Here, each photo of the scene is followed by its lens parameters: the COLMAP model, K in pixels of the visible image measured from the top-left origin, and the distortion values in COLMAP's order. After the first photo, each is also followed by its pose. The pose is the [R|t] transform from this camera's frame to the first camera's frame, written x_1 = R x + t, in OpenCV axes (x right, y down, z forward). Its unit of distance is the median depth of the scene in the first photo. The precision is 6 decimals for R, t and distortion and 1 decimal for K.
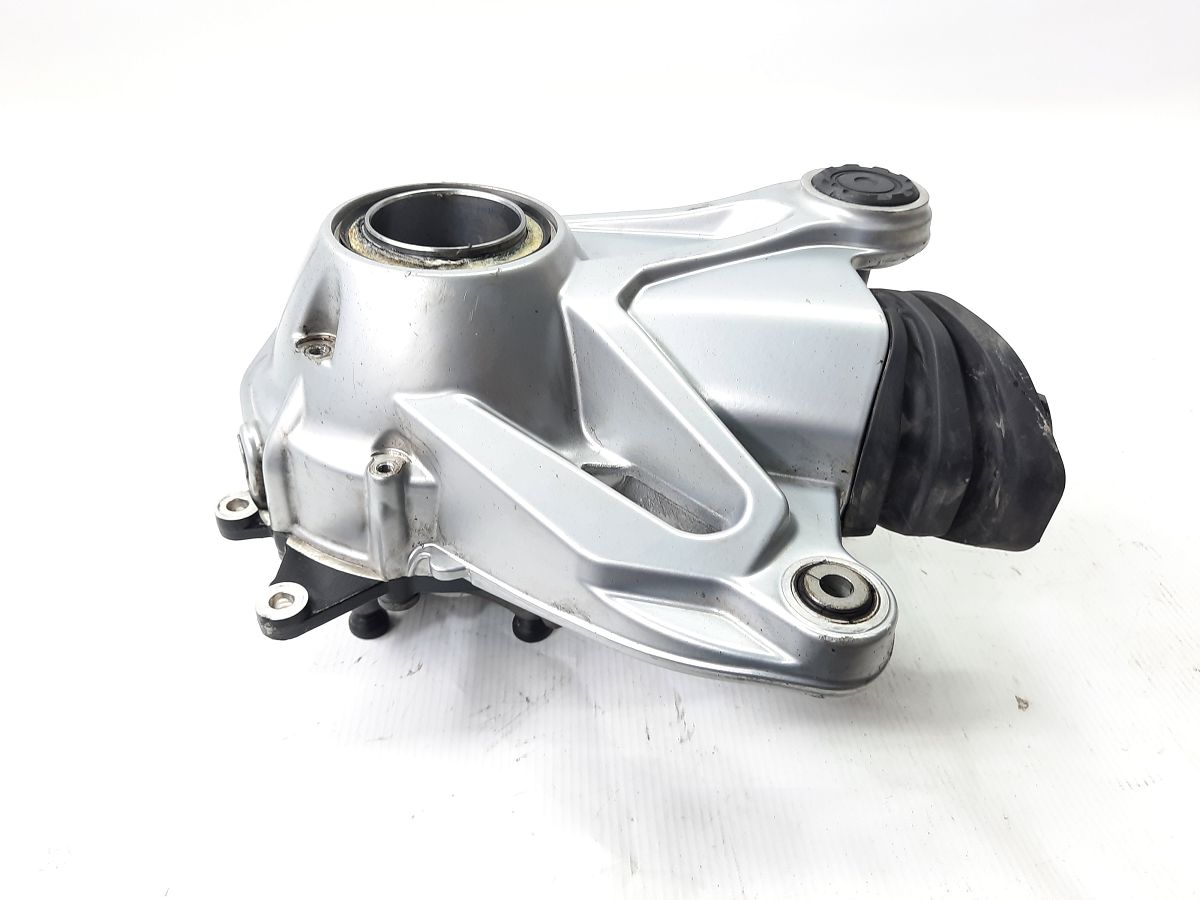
lens RADIAL K [[889.8, 0, 602.9], [0, 889.8, 457.3], [0, 0, 1]] dist [0.003865, -0.033850]
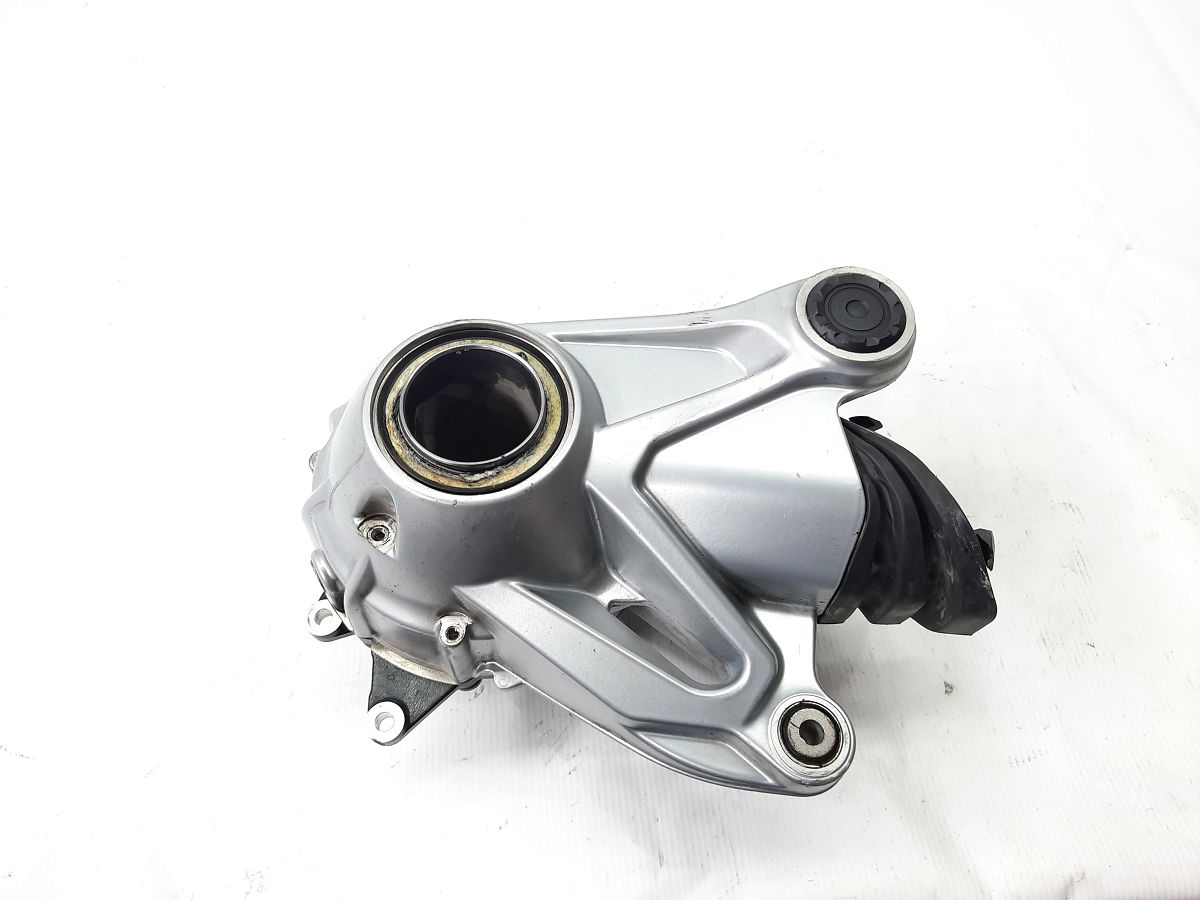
lens RADIAL K [[889.8, 0, 597.7], [0, 889.8, 446.4], [0, 0, 1]] dist [0.003865, -0.033850]
pose [[0.997894, -0.063585, 0.012795, -0.041223], [0.052383, 0.906423, 0.419110, -0.705900], [-0.038247, -0.417557, 0.907845, -0.020702]]
